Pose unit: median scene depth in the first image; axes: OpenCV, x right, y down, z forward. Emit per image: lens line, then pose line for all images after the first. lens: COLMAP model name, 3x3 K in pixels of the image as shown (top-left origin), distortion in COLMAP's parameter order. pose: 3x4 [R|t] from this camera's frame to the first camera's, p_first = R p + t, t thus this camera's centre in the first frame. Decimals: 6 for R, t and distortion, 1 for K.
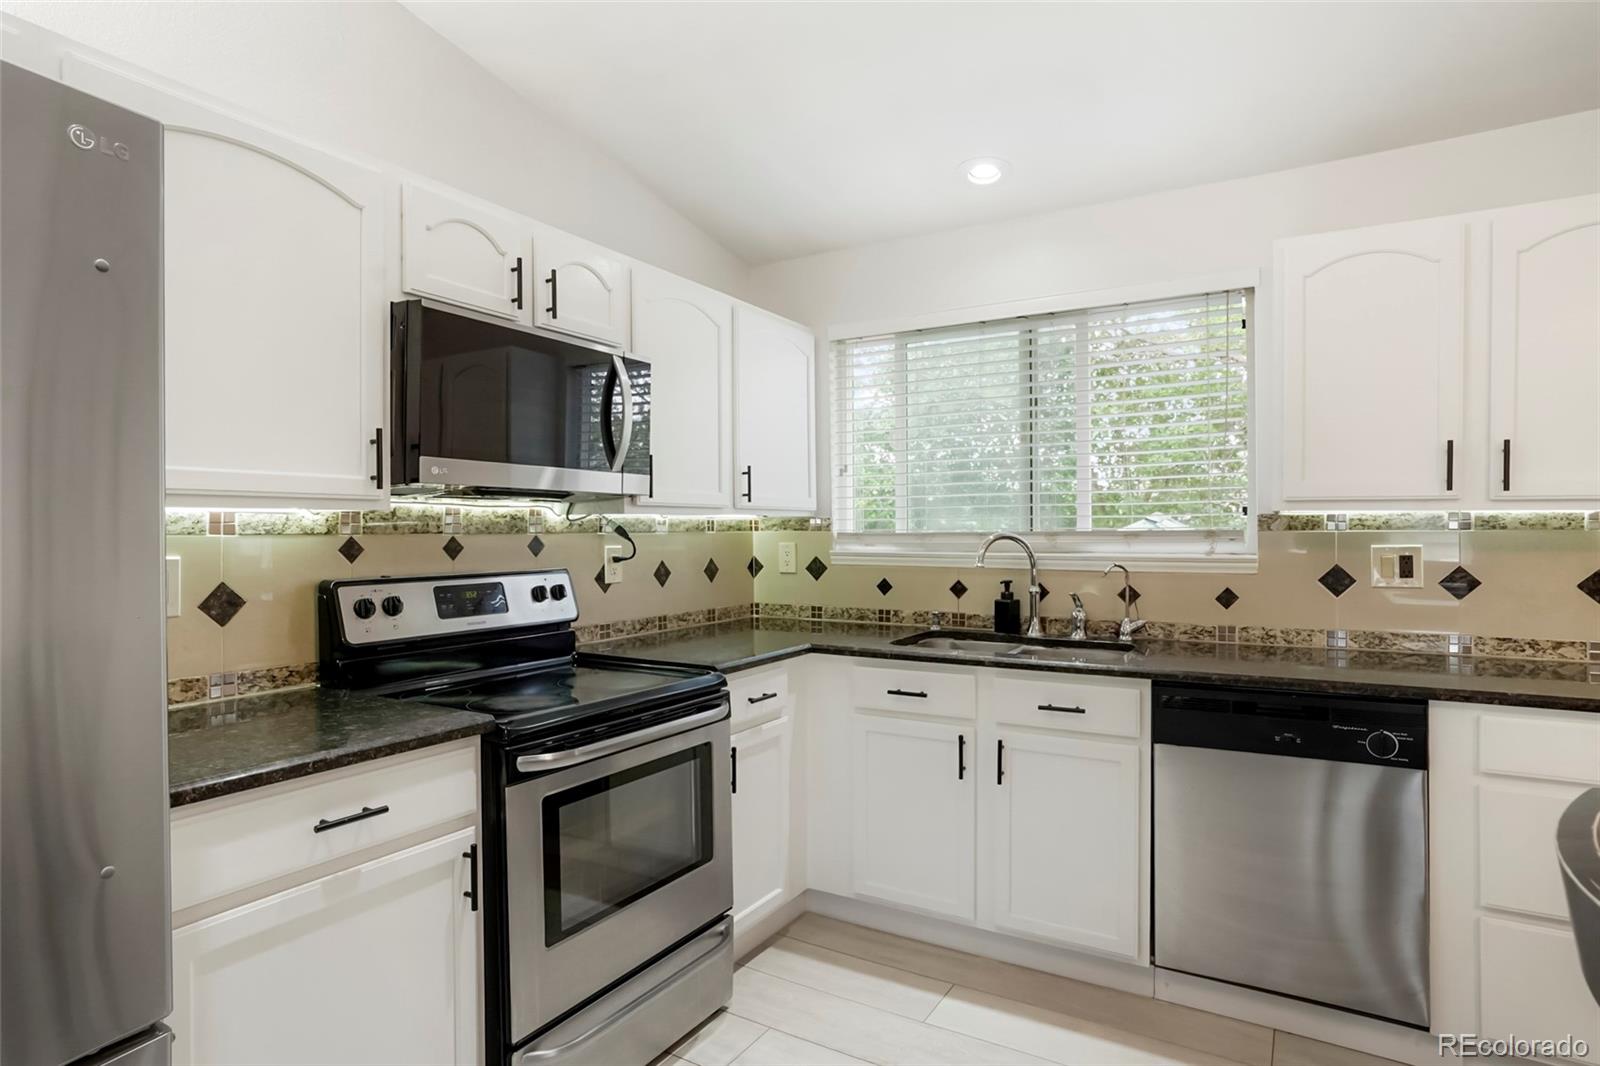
lens RADIAL K [[866.5, 0, 796.5], [0, 866.5, 538.7], [0, 0, 1]] dist [-0.022710, -0.000971]
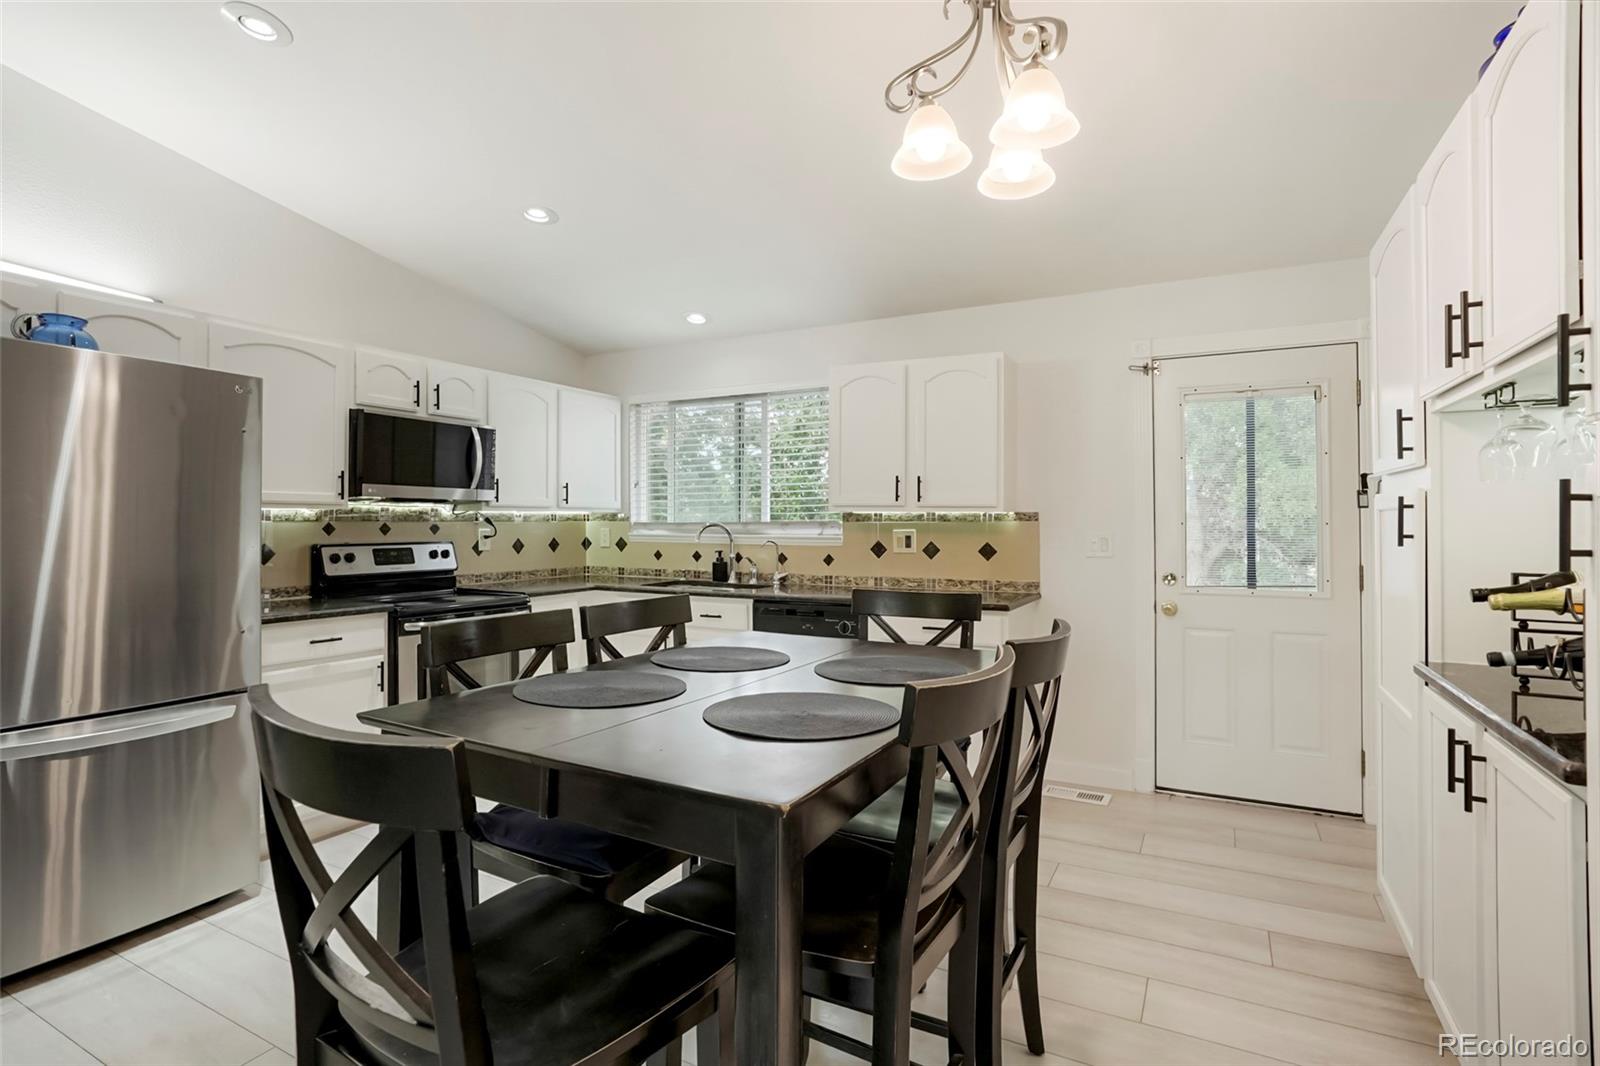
lens RADIAL K [[792.0, 0, 785.8], [0, 792.0, 517.3], [0, 0, 1]] dist [-0.031419, 0.015533]
pose [[0.999036, 0.005052, 0.043618, 0.354614], [-0.004322, 0.999849, -0.016809, 0.009438], [-0.043696, 0.016605, 0.998907, -0.662709]]
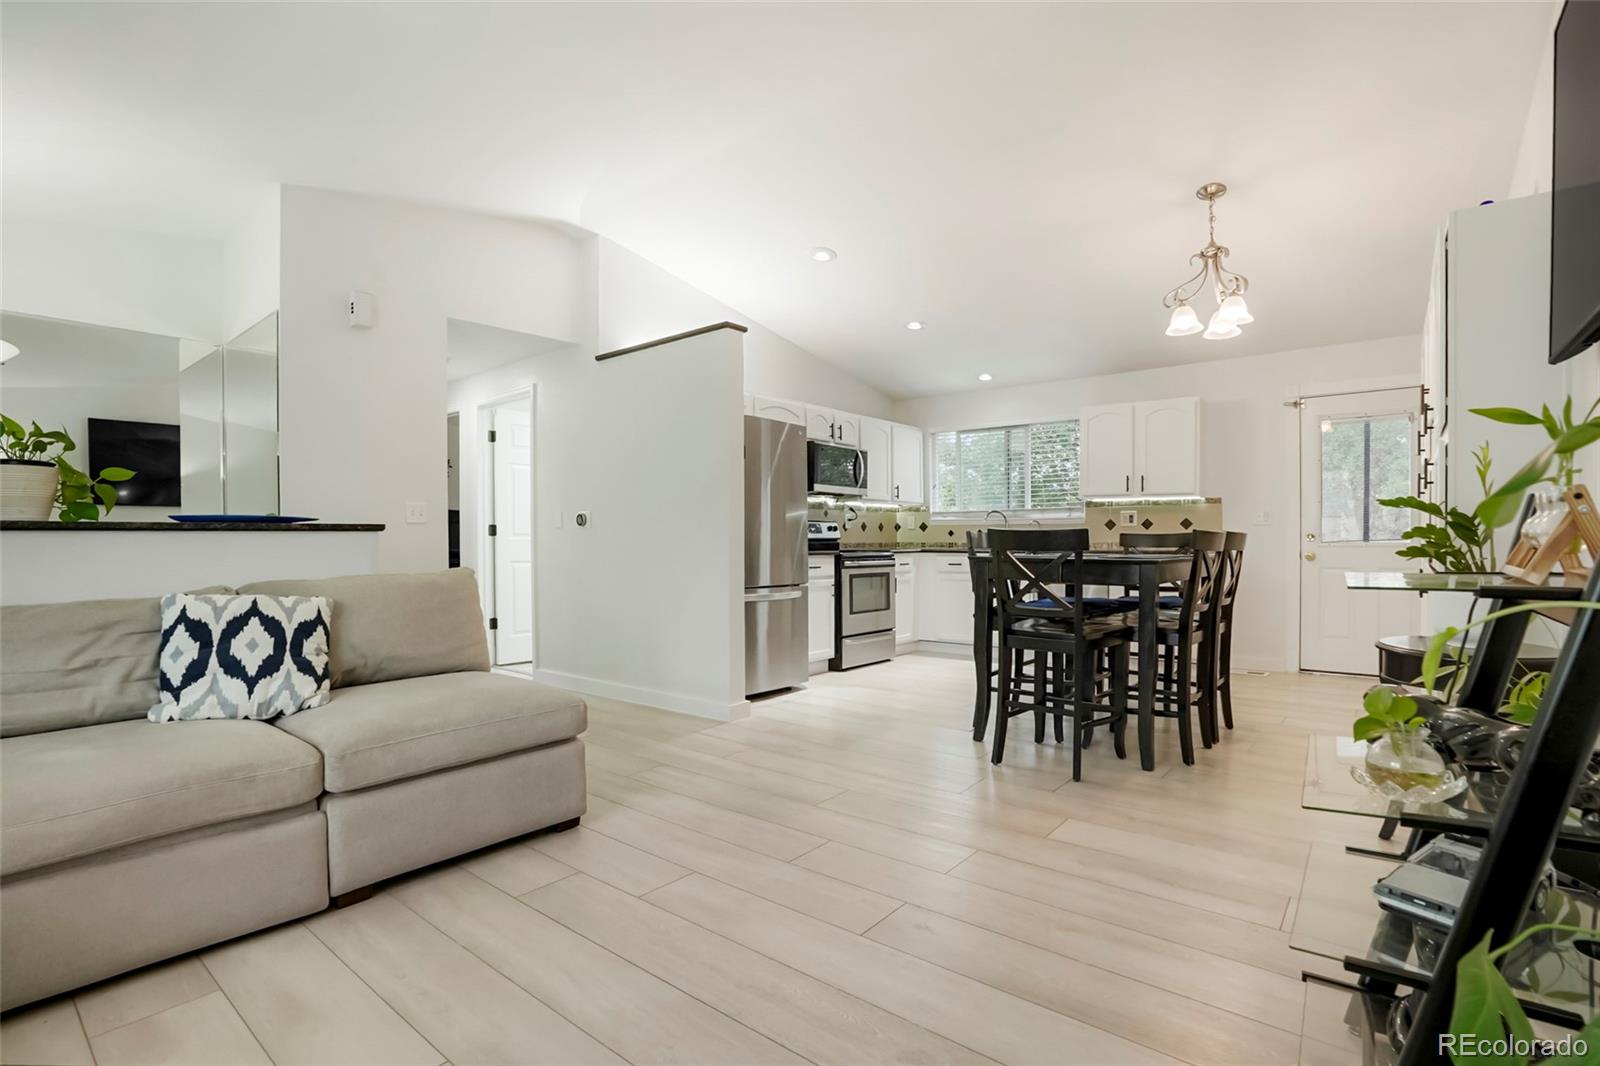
lens RADIAL K [[756.5, 0, 814.9], [0, 756.5, 552.7], [0, 0, 1]] dist [-0.039951, 0.004227]
pose [[0.992486, 0.002319, -0.122335, -0.026398], [-0.001427, 0.999972, 0.007374, 0.121450], [0.122348, -0.007144, 0.992461, -1.534054]]
